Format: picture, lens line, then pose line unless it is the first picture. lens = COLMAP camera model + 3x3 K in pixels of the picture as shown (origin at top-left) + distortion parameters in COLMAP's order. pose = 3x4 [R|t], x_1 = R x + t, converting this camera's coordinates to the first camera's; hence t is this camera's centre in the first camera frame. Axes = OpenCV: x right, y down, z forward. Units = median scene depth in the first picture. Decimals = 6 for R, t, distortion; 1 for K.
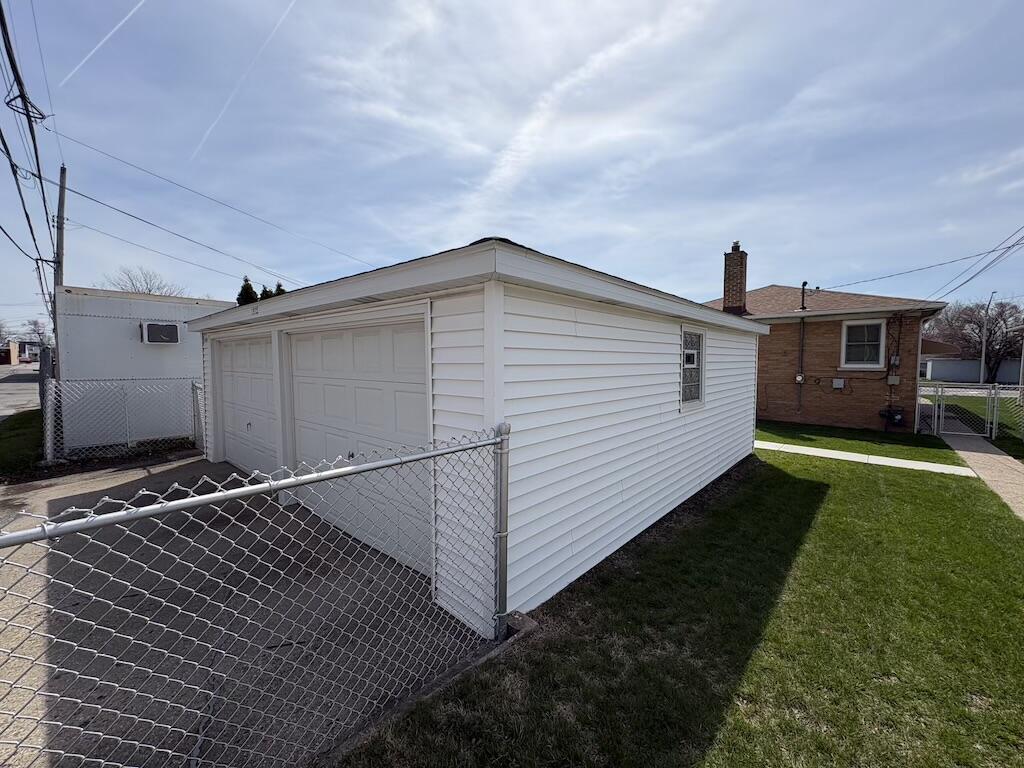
lens RADIAL K [[407.7, 0, 513.9], [0, 407.7, 386.1], [0, 0, 1]] dist [0.001792, -0.000059]
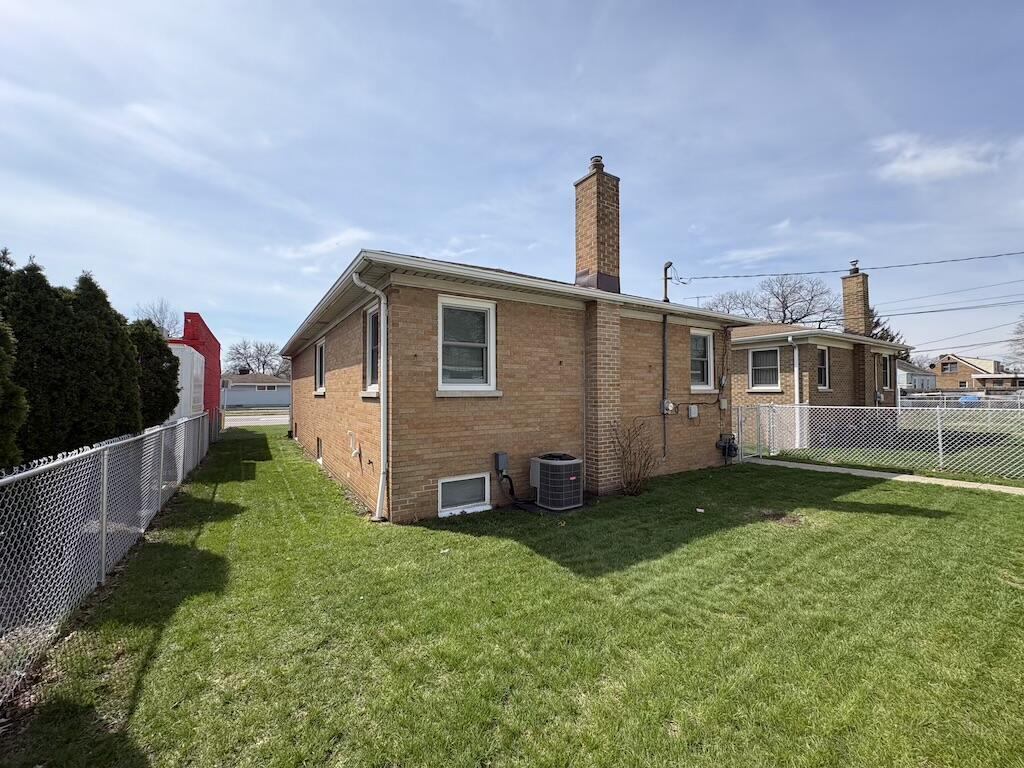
lens RADIAL K [[421.2, 0, 512.0], [0, 421.2, 384.0], [0, 0, 1]] dist [-0.000938, -0.000020]
pose [[0.243305, 0.018192, 0.969779, -0.018837], [0.067999, 0.997044, -0.035764, -0.050398], [-0.967563, 0.074646, 0.241349, 1.131055]]
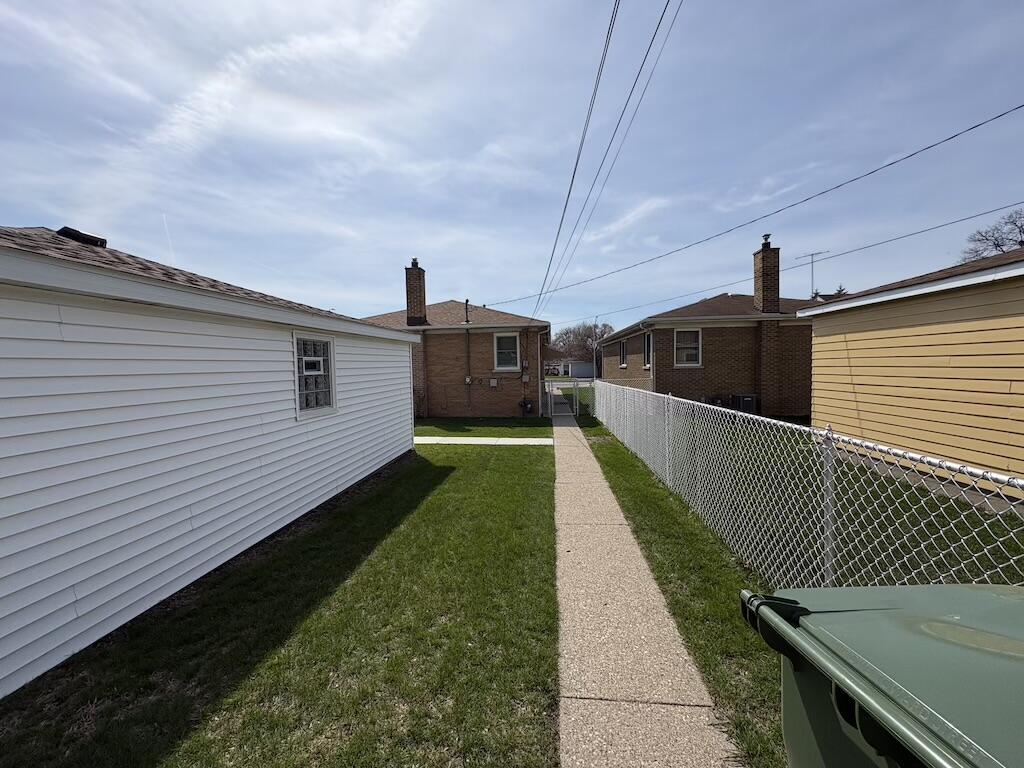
lens RADIAL K [[408.3, 0, 512.0], [0, 408.3, 384.0], [0, 0, 1]] dist [0.001104, -0.000025]
pose [[0.801982, -0.044541, 0.595685, 0.094175], [0.056786, 0.998385, -0.001799, 0.002939], [-0.594642, 0.035269, 0.803216, -0.039404]]
